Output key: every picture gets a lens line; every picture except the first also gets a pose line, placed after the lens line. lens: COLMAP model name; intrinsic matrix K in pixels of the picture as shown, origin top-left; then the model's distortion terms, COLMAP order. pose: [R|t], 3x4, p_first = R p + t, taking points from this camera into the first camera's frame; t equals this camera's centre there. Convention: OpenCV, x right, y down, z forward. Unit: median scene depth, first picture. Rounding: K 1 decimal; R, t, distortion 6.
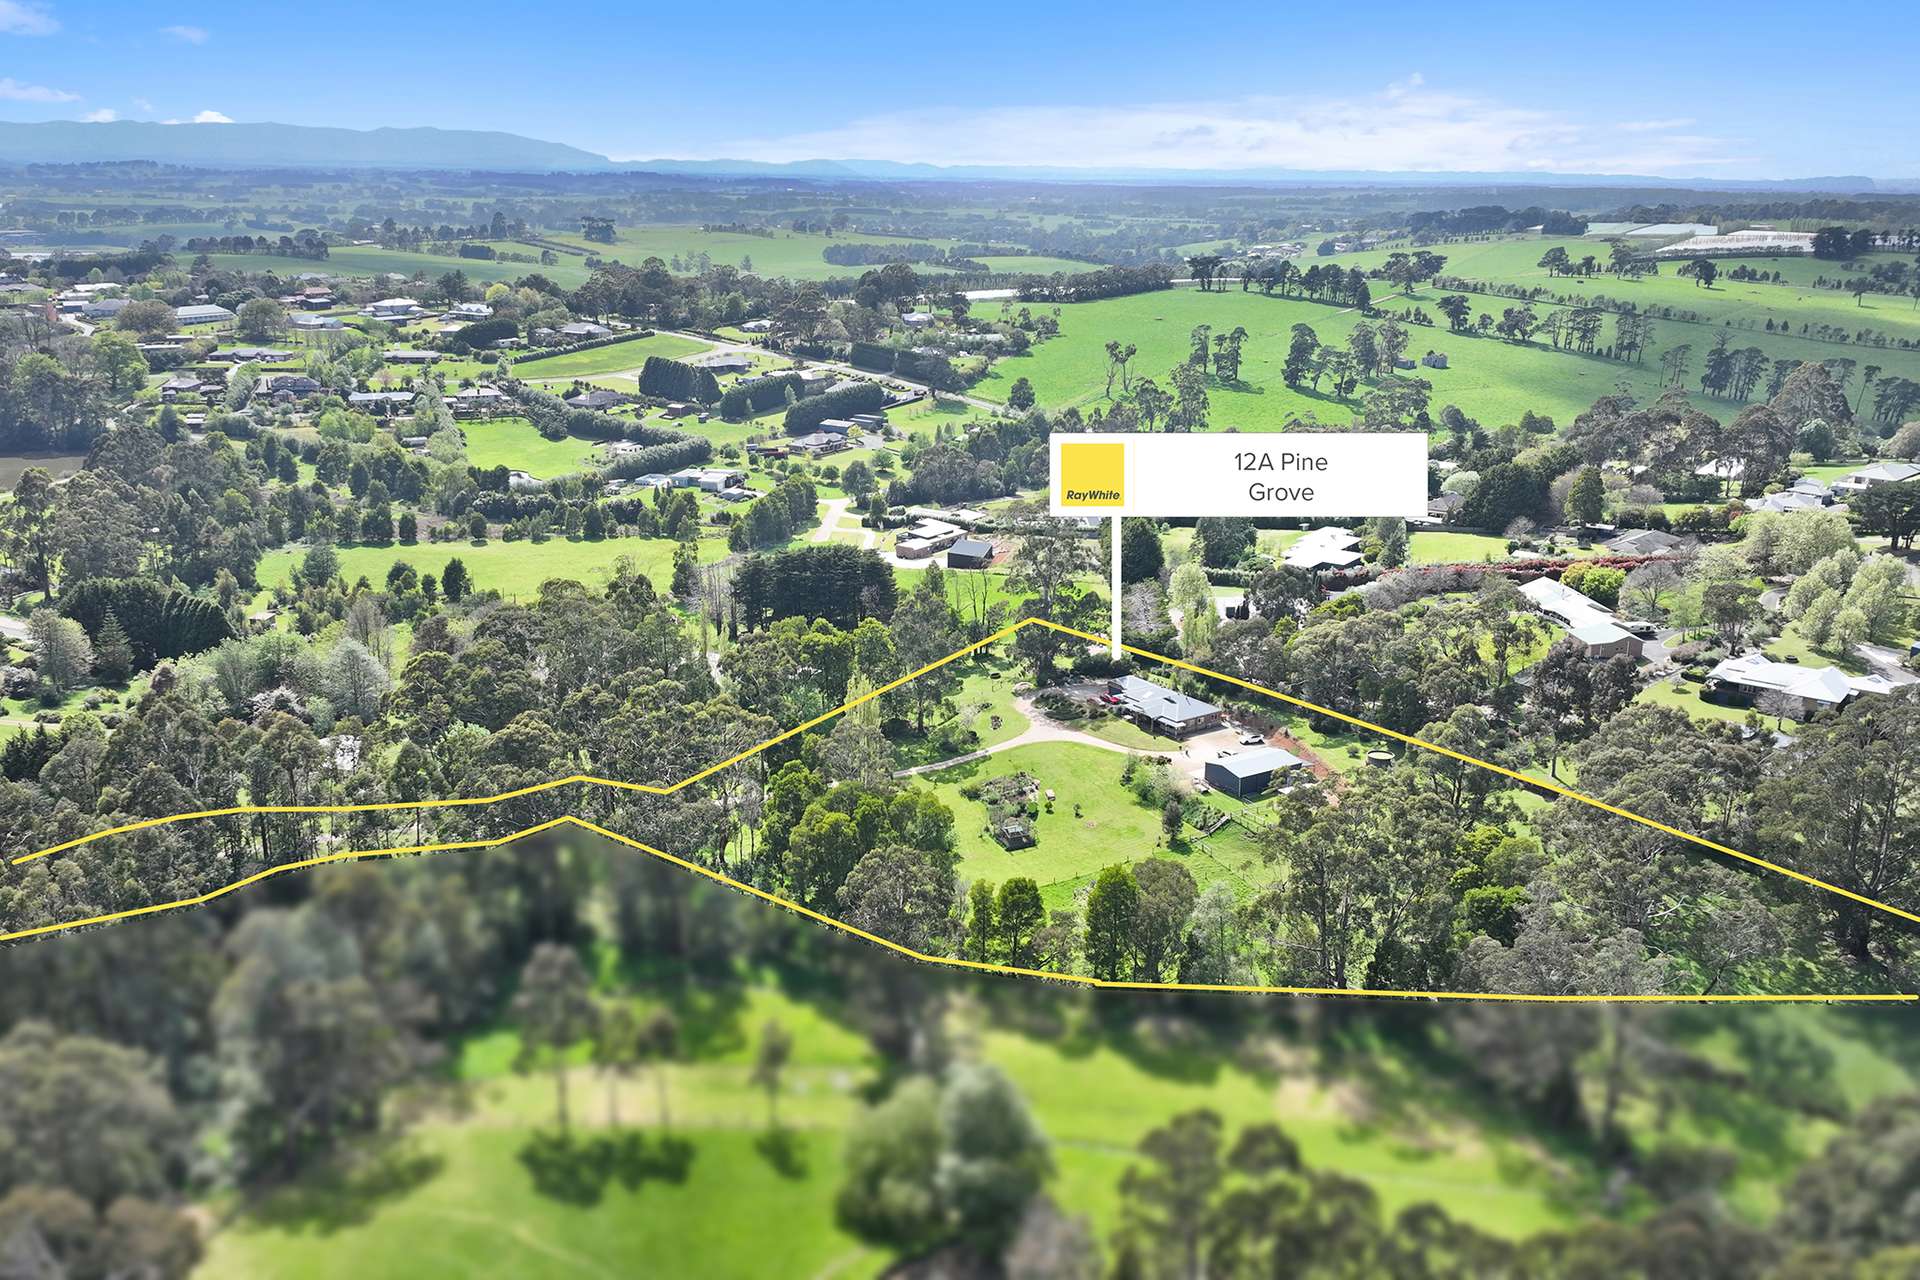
lens RADIAL K [[1341.1, 0, 1004.9], [0, 1341.1, 640.6], [0, 0, 1]] dist [0.001244, 0.002095]
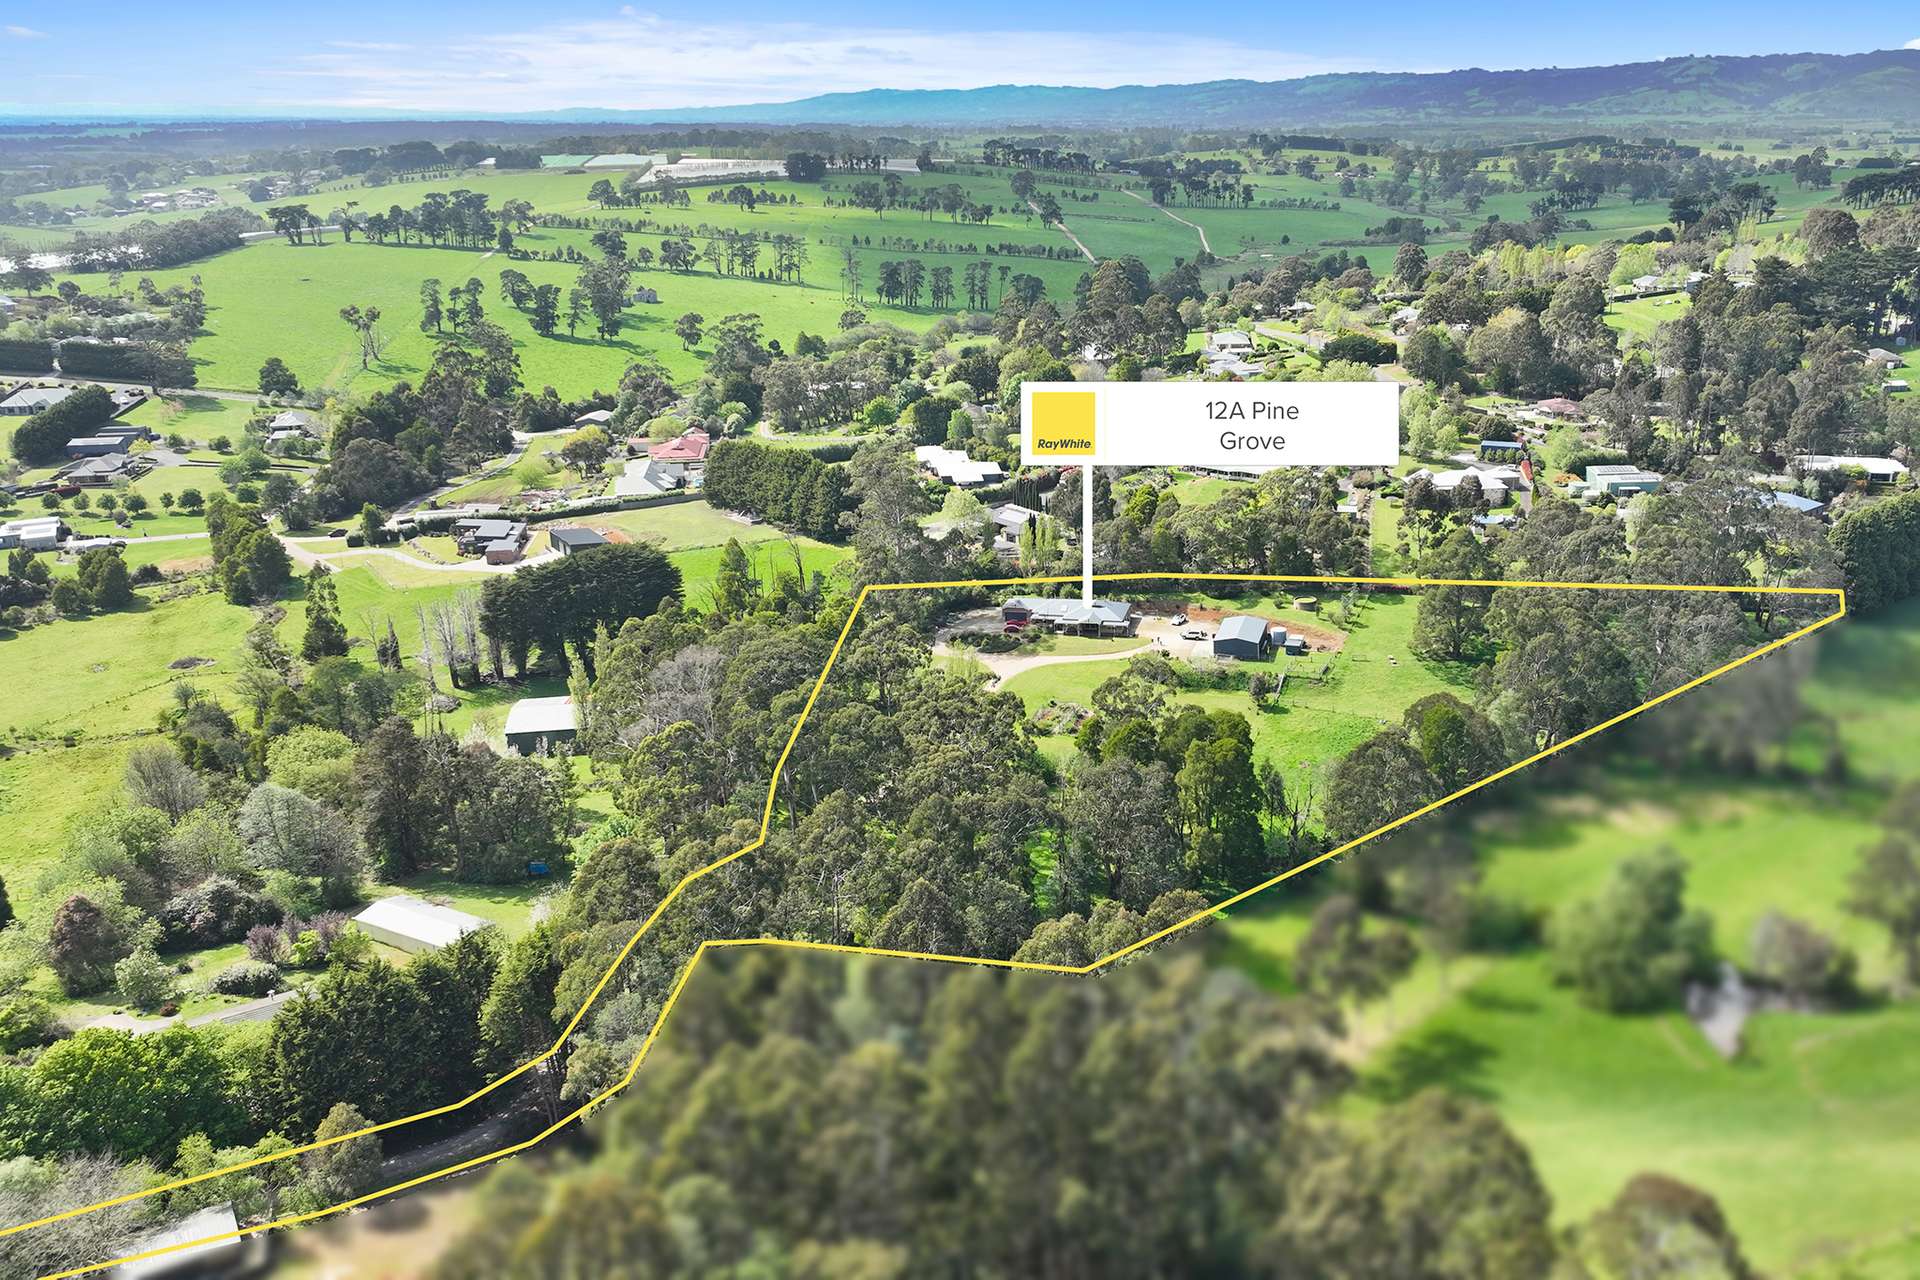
lens RADIAL K [[1341.1, 0, 1004.9], [0, 1341.1, 640.6], [0, 0, 1]] dist [0.001244, 0.002095]
pose [[0.761729, -0.246314, 0.599248, -0.117013], [0.220105, 0.968286, 0.118219, -0.014375], [-0.609362, 0.041846, 0.791787, 0.038363]]
